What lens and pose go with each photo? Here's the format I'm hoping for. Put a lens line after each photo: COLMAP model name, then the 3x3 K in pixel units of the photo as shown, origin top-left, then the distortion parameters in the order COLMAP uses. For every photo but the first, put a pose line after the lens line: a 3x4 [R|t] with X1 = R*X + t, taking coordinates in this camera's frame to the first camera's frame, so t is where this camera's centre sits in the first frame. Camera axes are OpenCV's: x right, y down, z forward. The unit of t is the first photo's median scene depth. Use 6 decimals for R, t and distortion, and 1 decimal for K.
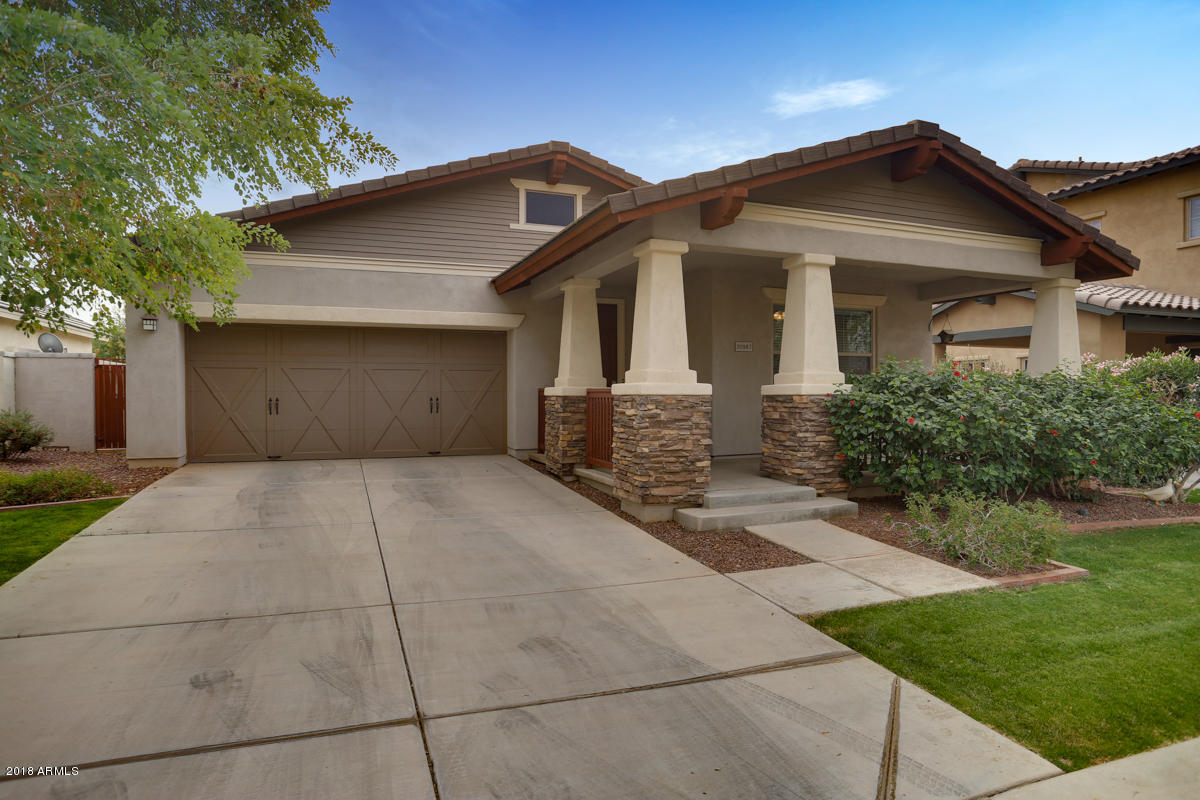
lens RADIAL K [[674.0, 0, 600.0], [0, 674.0, 400.0], [0, 0, 1]] dist [-0.066190, 0.042463]
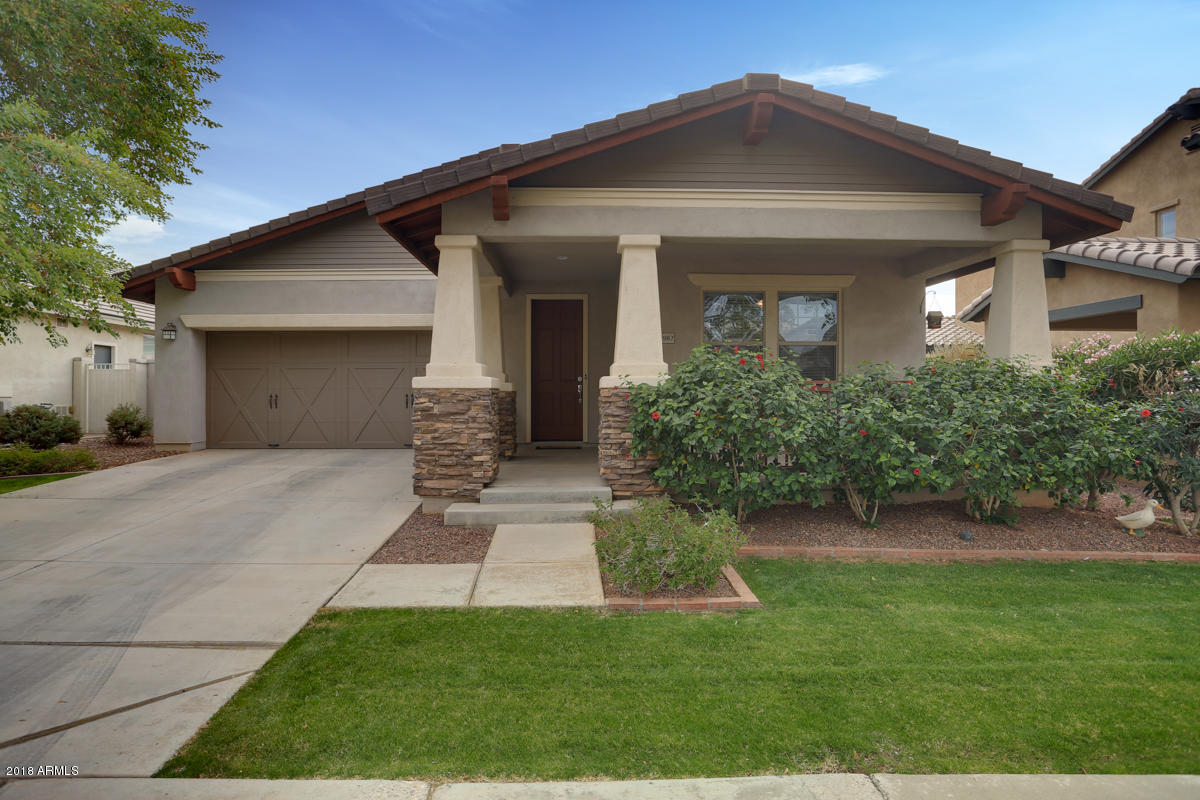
lens RADIAL K [[674.5, 0, 587.3], [0, 674.5, 387.4], [0, 0, 1]] dist [-0.070112, 0.041668]
pose [[0.945941, -0.005574, -0.324291, 0.623443], [-0.000370, 0.999833, -0.018268, 0.009069], [0.324338, 0.017400, 0.945781, 0.117459]]
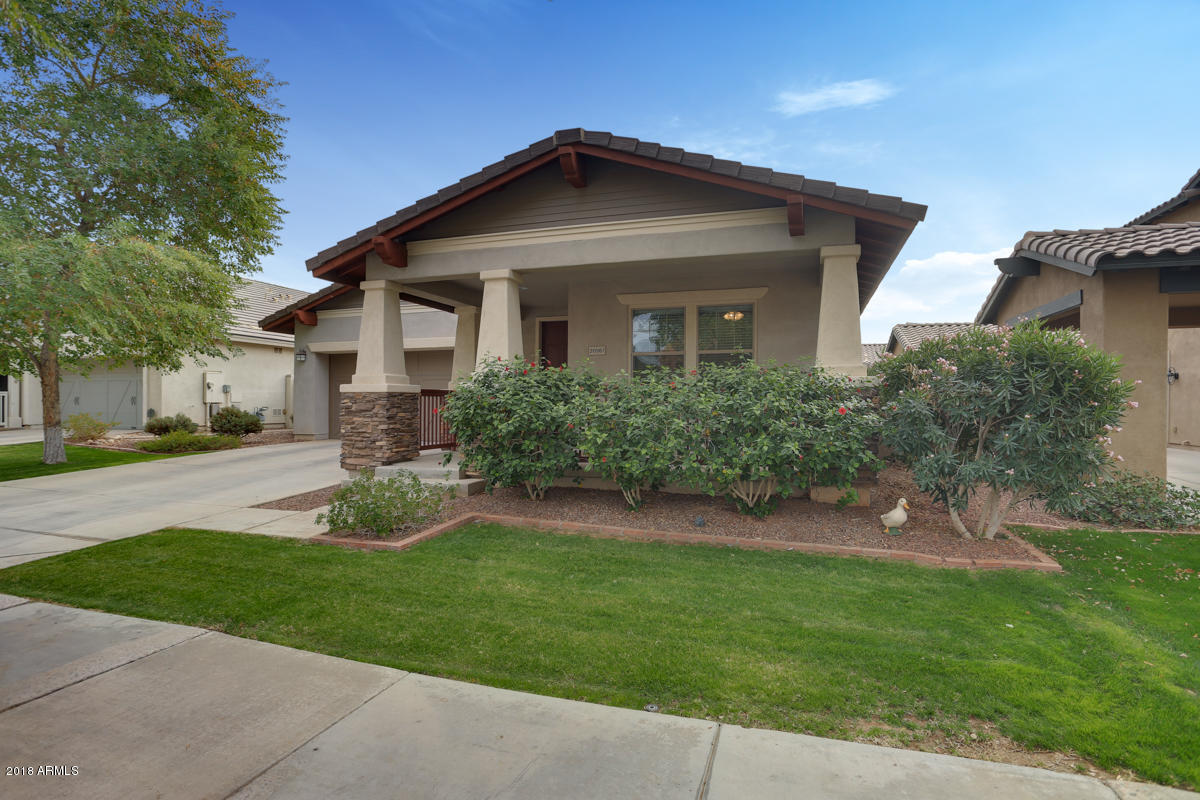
lens RADIAL K [[606.4, 0, 602.2], [0, 606.4, 394.8], [0, 0, 1]] dist [-0.069246, 0.030199]
pose [[0.792205, -0.010973, -0.610156, 1.243190], [-0.002753, 0.999764, -0.021555, 0.022643], [0.610249, 0.018756, 0.791988, 0.319730]]
